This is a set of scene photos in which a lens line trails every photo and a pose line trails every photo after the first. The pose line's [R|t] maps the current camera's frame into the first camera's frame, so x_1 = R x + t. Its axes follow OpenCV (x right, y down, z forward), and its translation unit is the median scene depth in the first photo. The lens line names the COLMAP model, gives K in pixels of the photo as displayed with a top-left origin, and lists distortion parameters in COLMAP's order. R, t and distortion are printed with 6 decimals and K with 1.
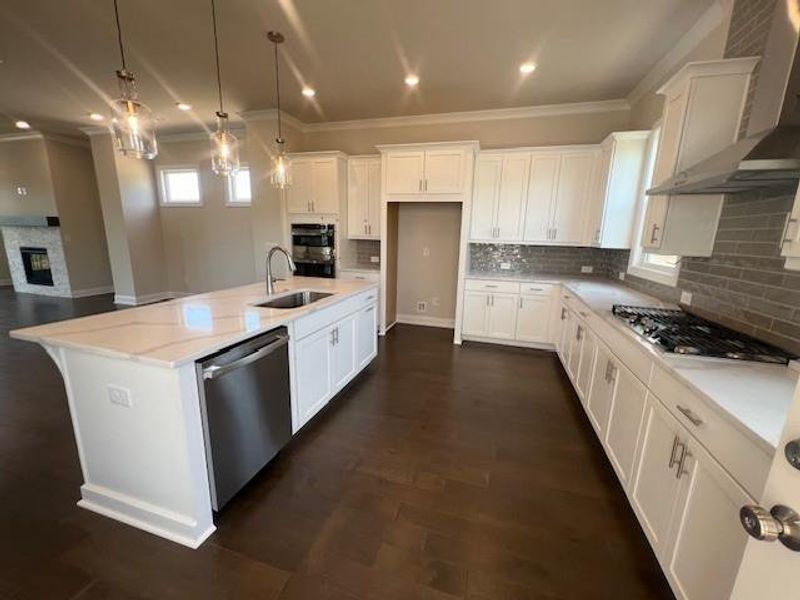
lens RADIAL K [[326.1, 0, 401.2], [0, 326.1, 299.9], [0, 0, 1]] dist [-0.002430, 0.000129]
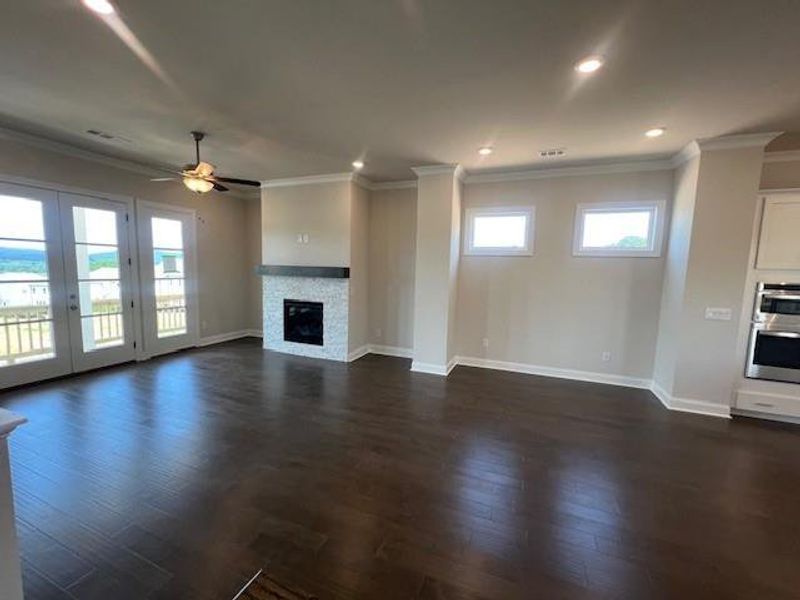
lens RADIAL K [[326.1, 0, 379.0], [0, 326.1, 296.6], [0, 0, 1]] dist [-0.002430, 0.000129]
pose [[0.994856, 0.010550, -0.100746, -0.888564], [-0.021859, 0.993488, -0.111816, -0.083061], [0.098910, 0.113443, 0.988609, 0.164368]]
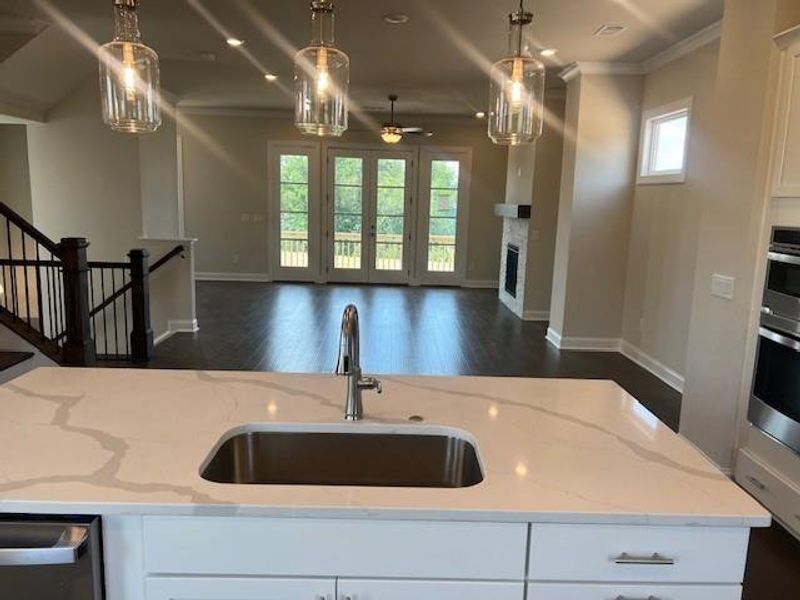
lens RADIAL K [[598.8, 0, 399.5], [0, 598.8, 298.1], [0, 0, 1]] dist [0.055091, -0.029701]
pose [[0.291300, 0.142427, -0.945970, 0.131247], [-0.211988, 0.973880, 0.081351, -0.103138], [0.932848, 0.176837, 0.313884, 0.354898]]
